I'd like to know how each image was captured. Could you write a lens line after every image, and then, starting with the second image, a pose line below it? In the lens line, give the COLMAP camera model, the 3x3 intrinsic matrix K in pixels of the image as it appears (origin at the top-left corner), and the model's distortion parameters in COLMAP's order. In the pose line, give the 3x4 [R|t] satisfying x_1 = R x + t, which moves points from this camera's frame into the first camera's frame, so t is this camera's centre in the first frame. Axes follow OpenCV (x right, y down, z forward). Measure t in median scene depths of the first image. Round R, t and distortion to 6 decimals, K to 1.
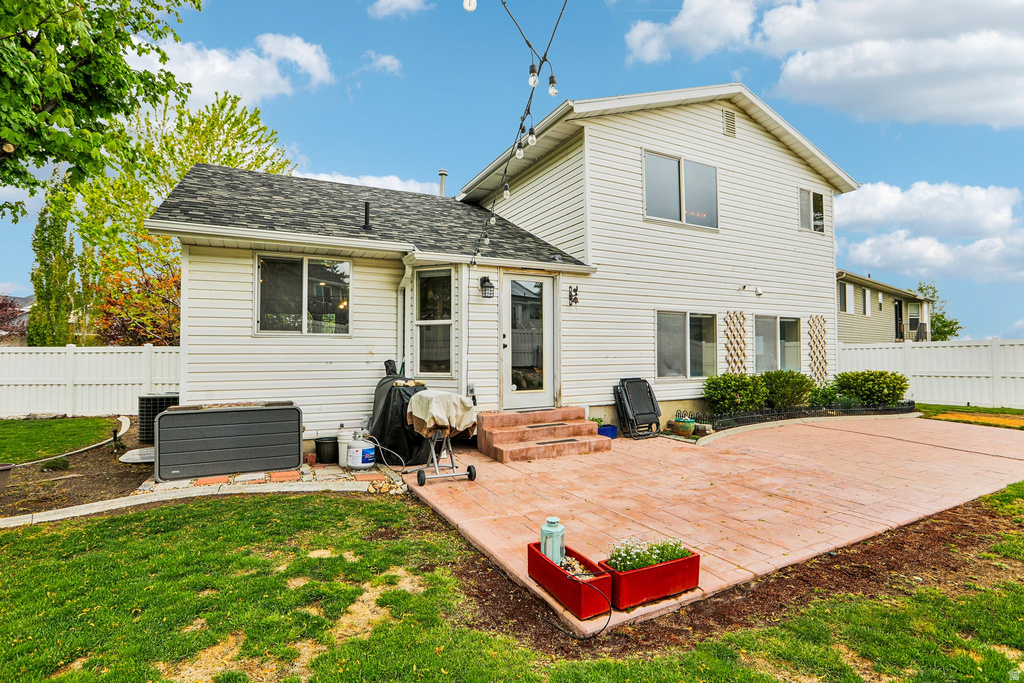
lens RADIAL K [[500.5, 0, 512.0], [0, 500.5, 341.5], [0, 0, 1]] dist [-0.035674, 0.000297]
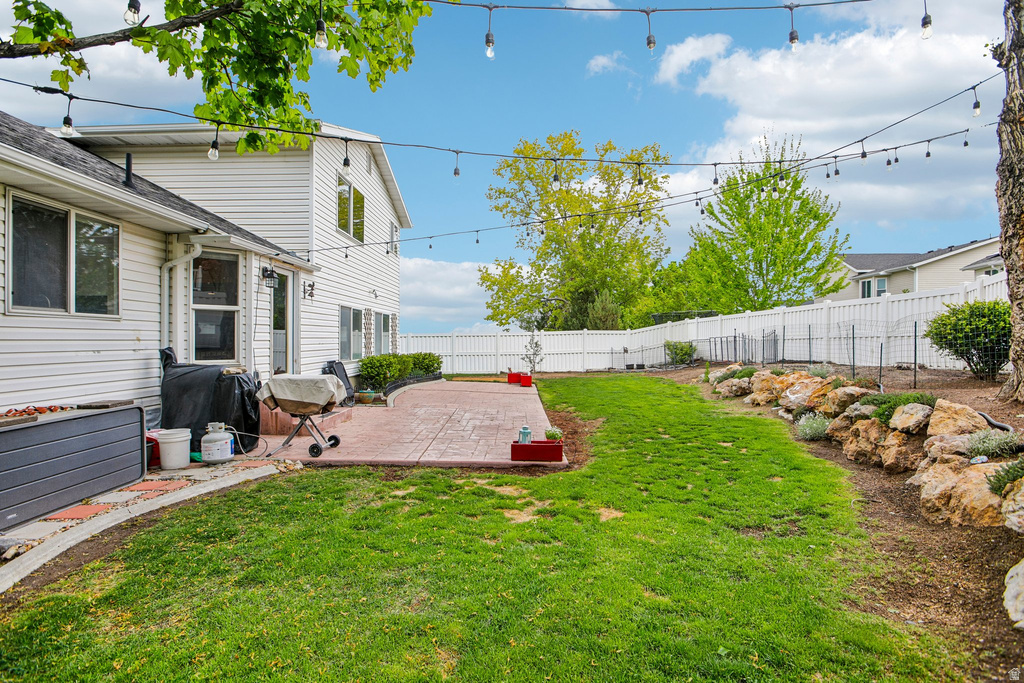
lens RADIAL K [[501.0, 0, 506.9], [0, 501.0, 335.5], [0, 0, 1]] dist [-0.047318, 0.016455]
pose [[0.456897, 0.011316, 0.889448, -0.735064], [-0.015426, 0.999870, -0.004797, 0.011084], [-0.889386, -0.011528, 0.457012, 0.084116]]
